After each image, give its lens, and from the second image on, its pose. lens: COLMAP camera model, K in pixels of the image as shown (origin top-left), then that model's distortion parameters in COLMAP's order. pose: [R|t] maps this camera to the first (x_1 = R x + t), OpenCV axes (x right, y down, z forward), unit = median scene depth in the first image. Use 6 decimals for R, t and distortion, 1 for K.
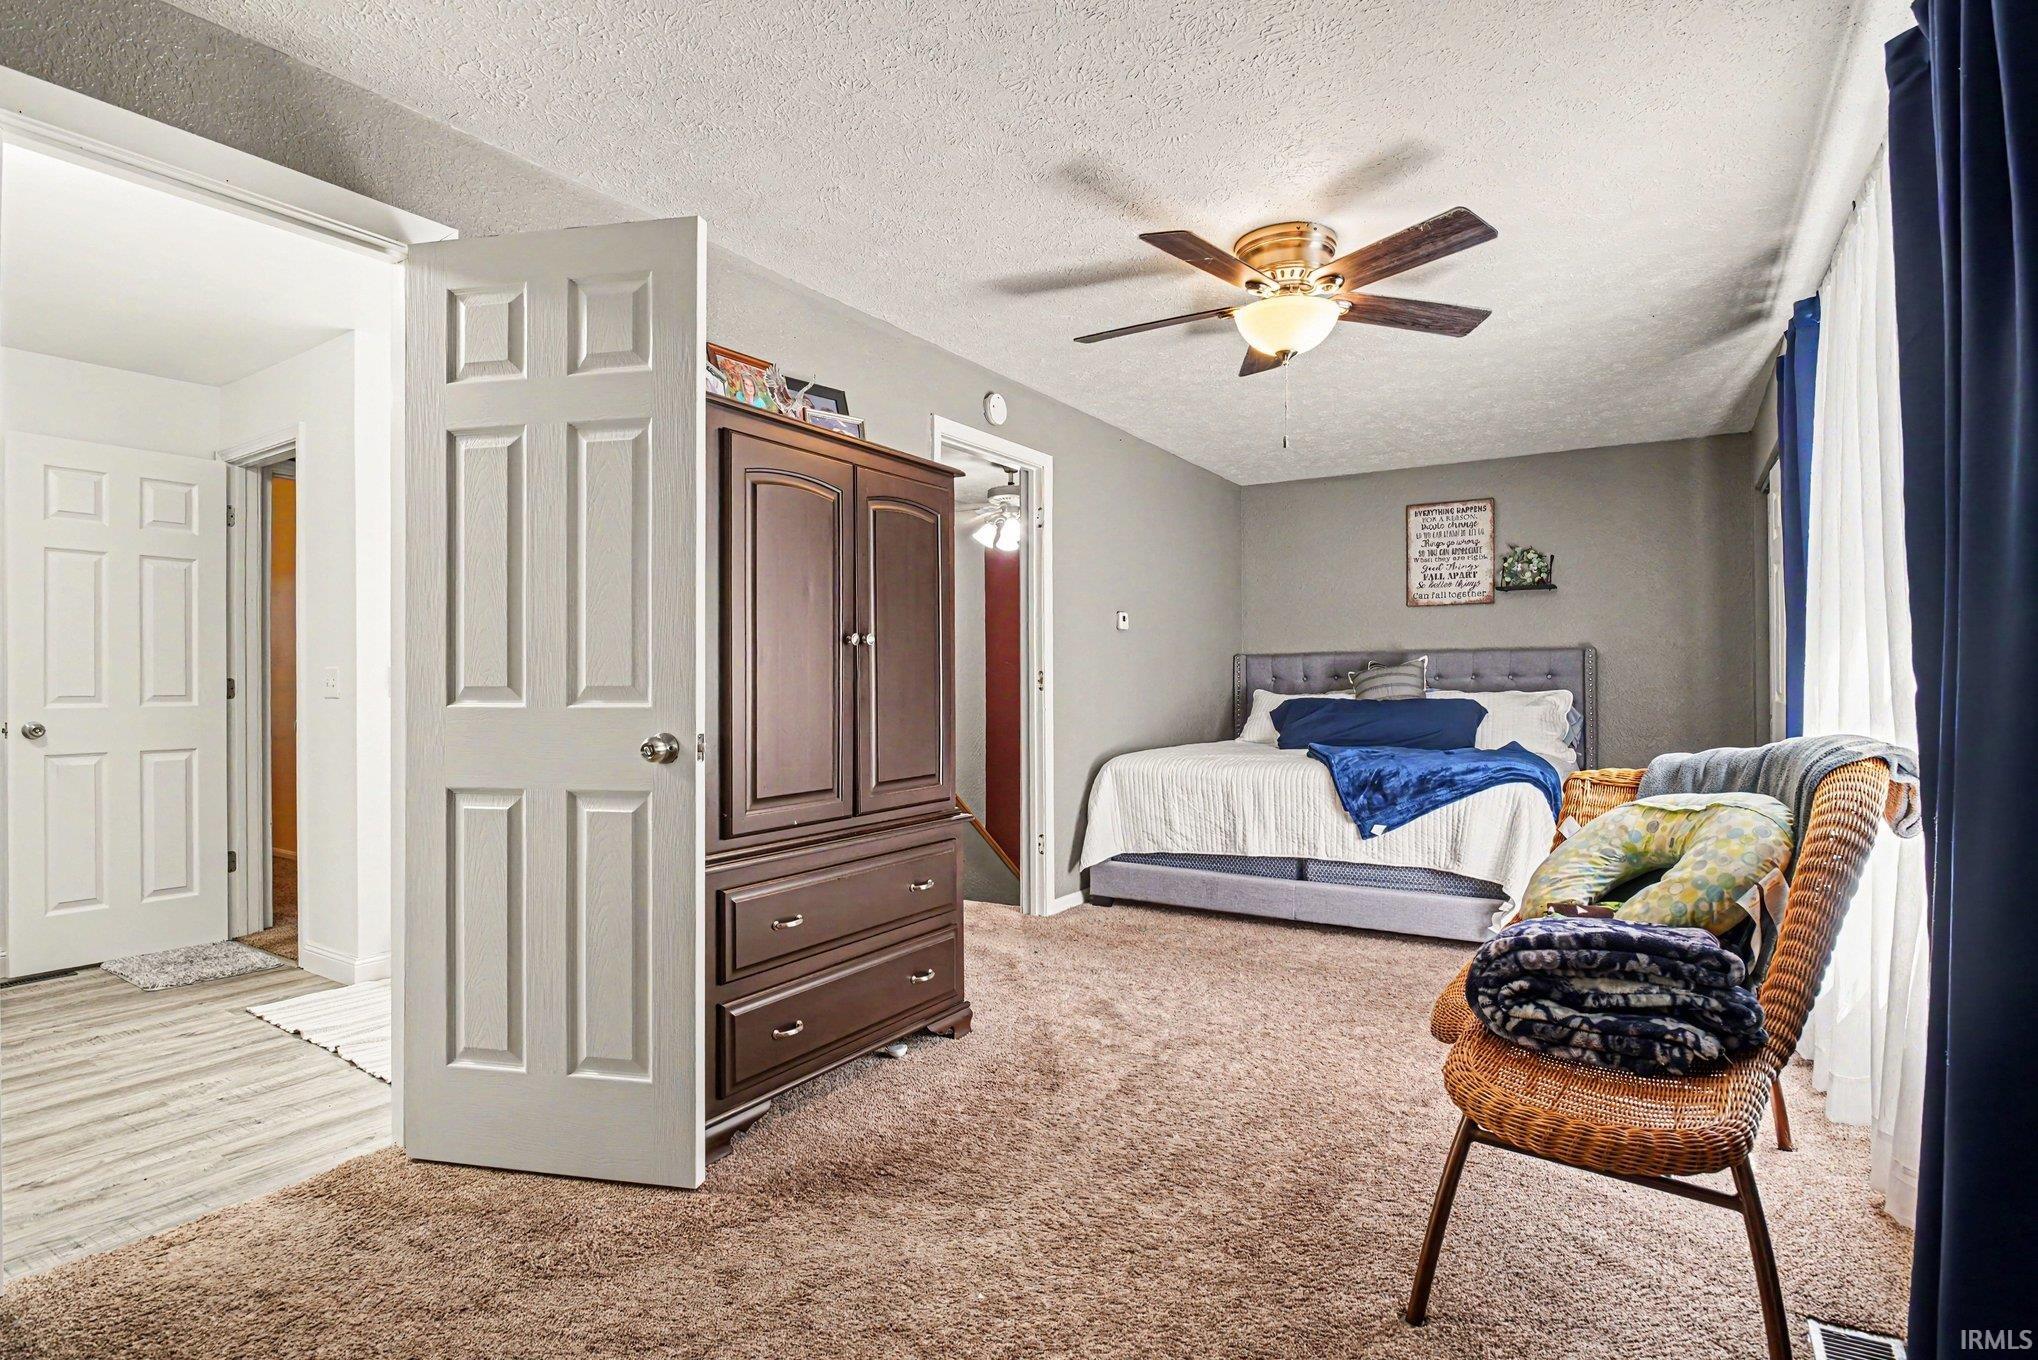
lens RADIAL K [[1026.1, 0, 1006.7], [0, 1026.1, 677.5], [0, 0, 1]] dist [-0.018634, -0.005523]
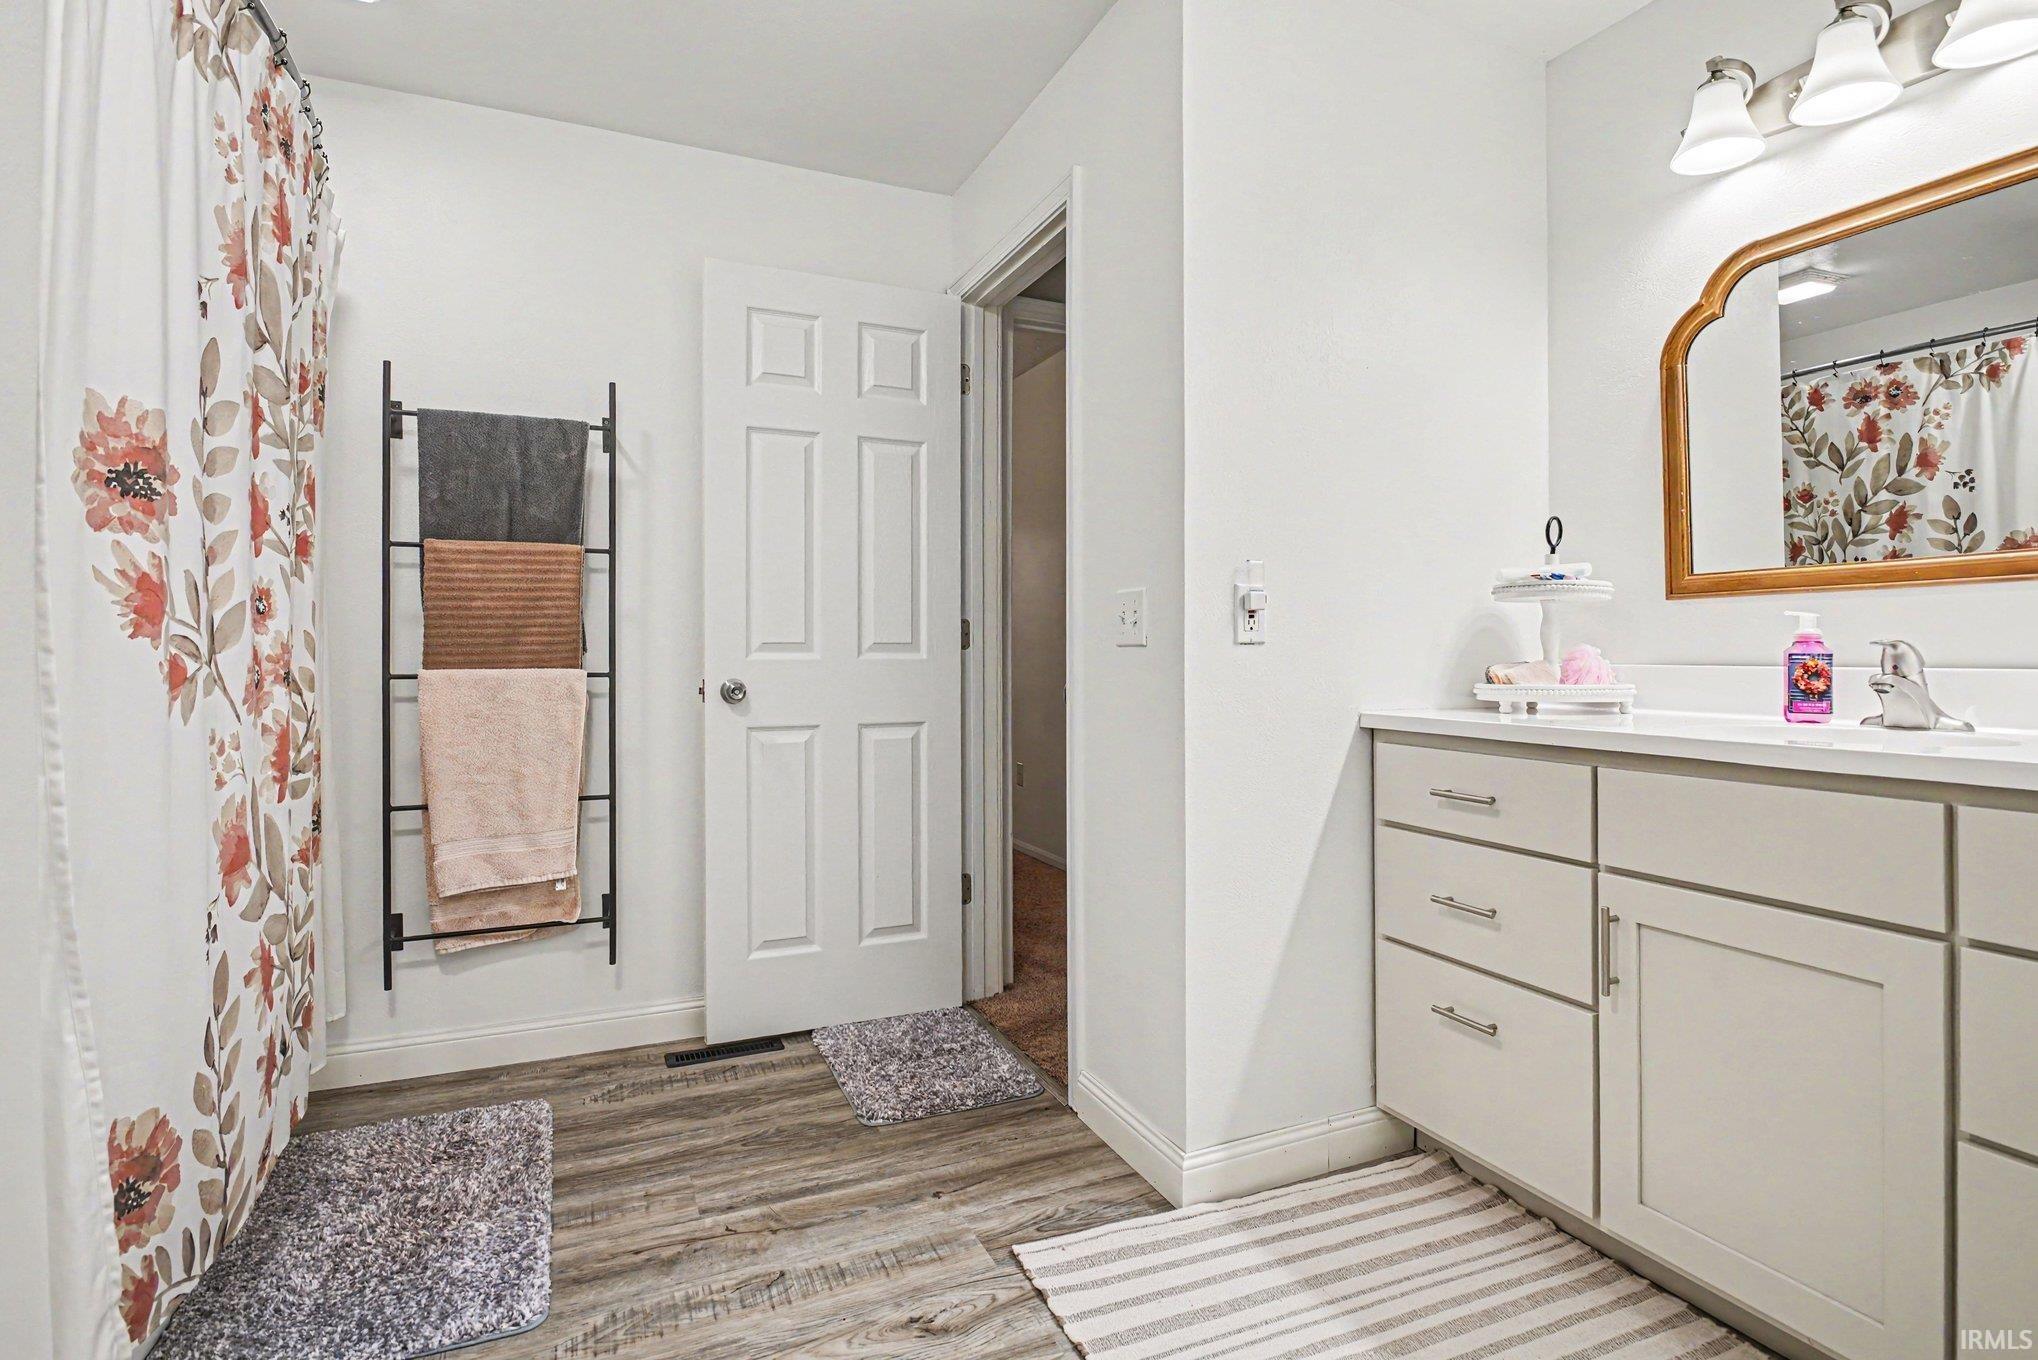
lens RADIAL K [[1026.1, 0, 1017.1], [0, 1026.1, 666.4], [0, 0, 1]] dist [-0.018634, -0.005523]
pose [[0.841112, 0.015796, -0.540630, -0.403694], [-0.002700, 0.999684, 0.025009, 0.016835], [0.540854, -0.019576, 0.840888, 0.486152]]
